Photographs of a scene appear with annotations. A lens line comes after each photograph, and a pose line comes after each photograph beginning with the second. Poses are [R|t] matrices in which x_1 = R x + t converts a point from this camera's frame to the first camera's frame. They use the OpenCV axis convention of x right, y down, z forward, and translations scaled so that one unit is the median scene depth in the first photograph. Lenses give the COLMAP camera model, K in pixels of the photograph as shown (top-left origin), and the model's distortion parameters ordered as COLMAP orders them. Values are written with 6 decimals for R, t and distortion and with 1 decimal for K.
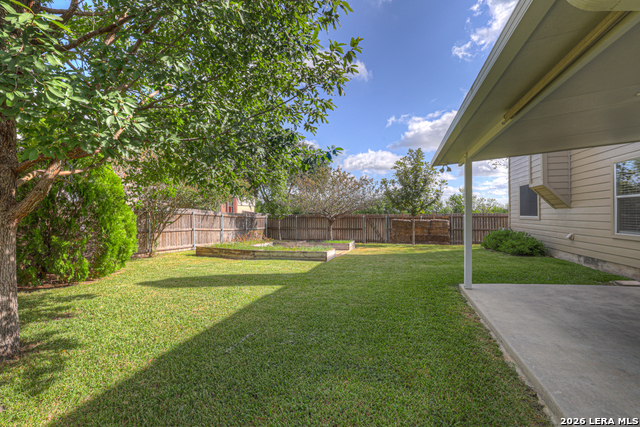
lens RADIAL K [[275.2, 0, 317.9], [0, 275.2, 215.0], [0, 0, 1]] dist [-0.027360, 0.001528]
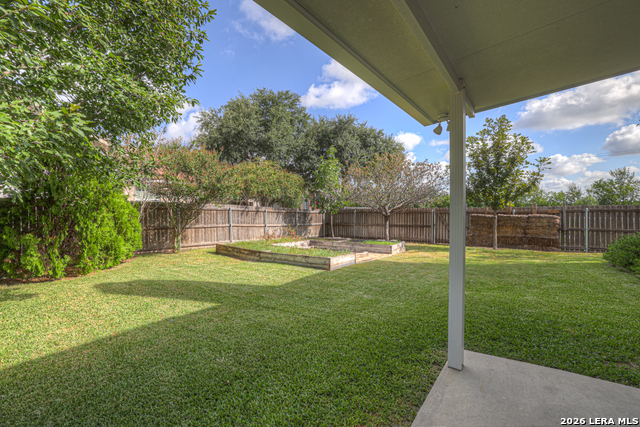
lens RADIAL K [[275.2, 0, 321.5], [0, 275.2, 213.4], [0, 0, 1]] dist [-0.027360, 0.001528]
pose [[0.936545, -0.001980, -0.350541, 0.196332], [0.008261, 0.999831, 0.016421, -0.004065], [0.350449, -0.018275, 0.936403, 0.182720]]
